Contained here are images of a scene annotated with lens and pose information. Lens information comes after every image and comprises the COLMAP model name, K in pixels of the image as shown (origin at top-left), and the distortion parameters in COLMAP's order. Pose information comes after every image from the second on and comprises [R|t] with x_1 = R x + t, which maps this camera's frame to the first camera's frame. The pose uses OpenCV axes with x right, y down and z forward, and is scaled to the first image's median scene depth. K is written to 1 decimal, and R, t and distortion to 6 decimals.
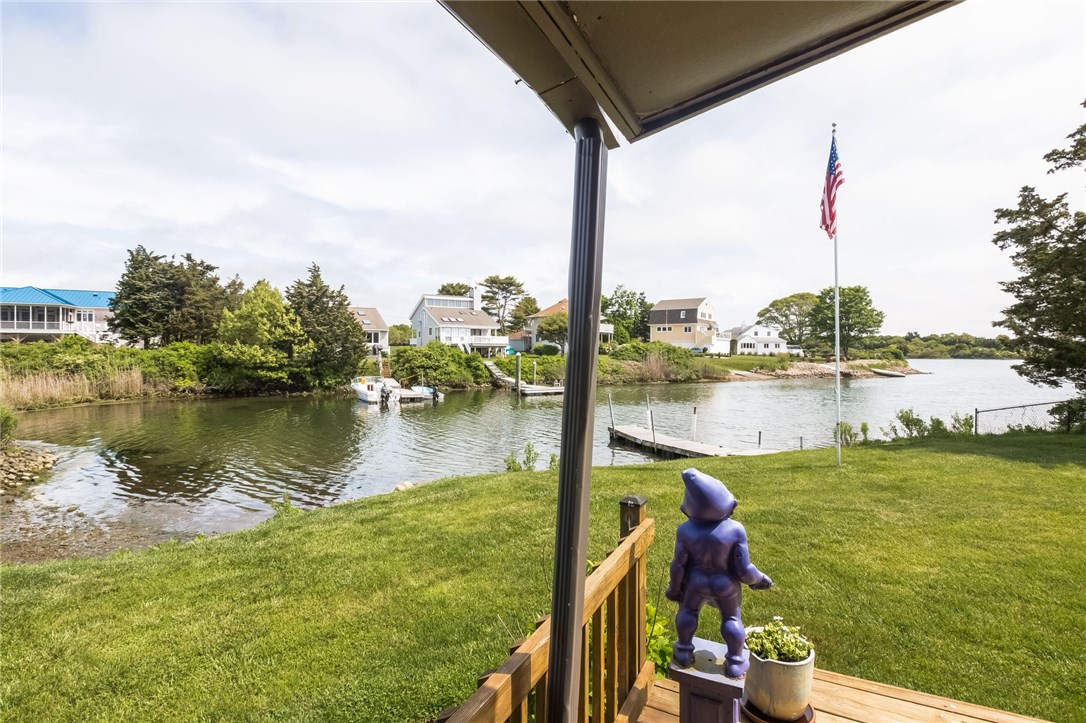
lens RADIAL K [[516.4, 0, 529.6], [0, 516.4, 370.9], [0, 0, 1]] dist [-0.006368, 0.000967]
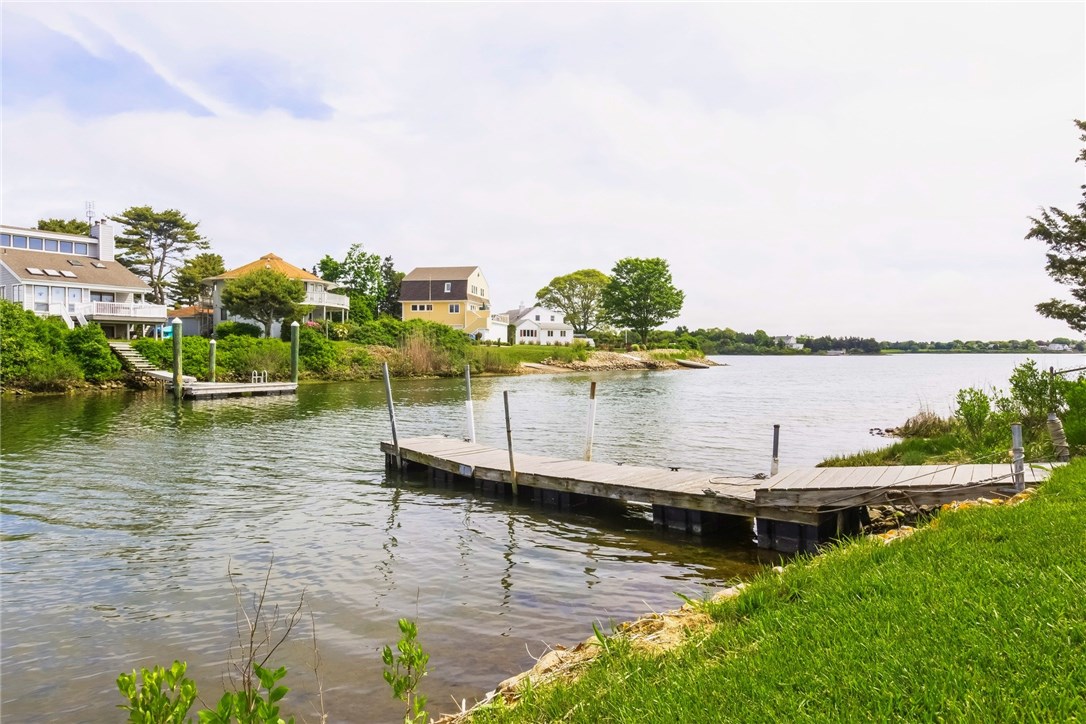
lens RADIAL K [[670.0, 0, 537.4], [0, 670.0, 364.0], [0, 0, 1]] dist [-0.007995, -0.000518]
pose [[0.902203, -0.008759, 0.431224, 0.011029], [0.017110, 0.999734, -0.015491, 0.019642], [-0.430973, 0.021355, 0.902112, 0.158823]]
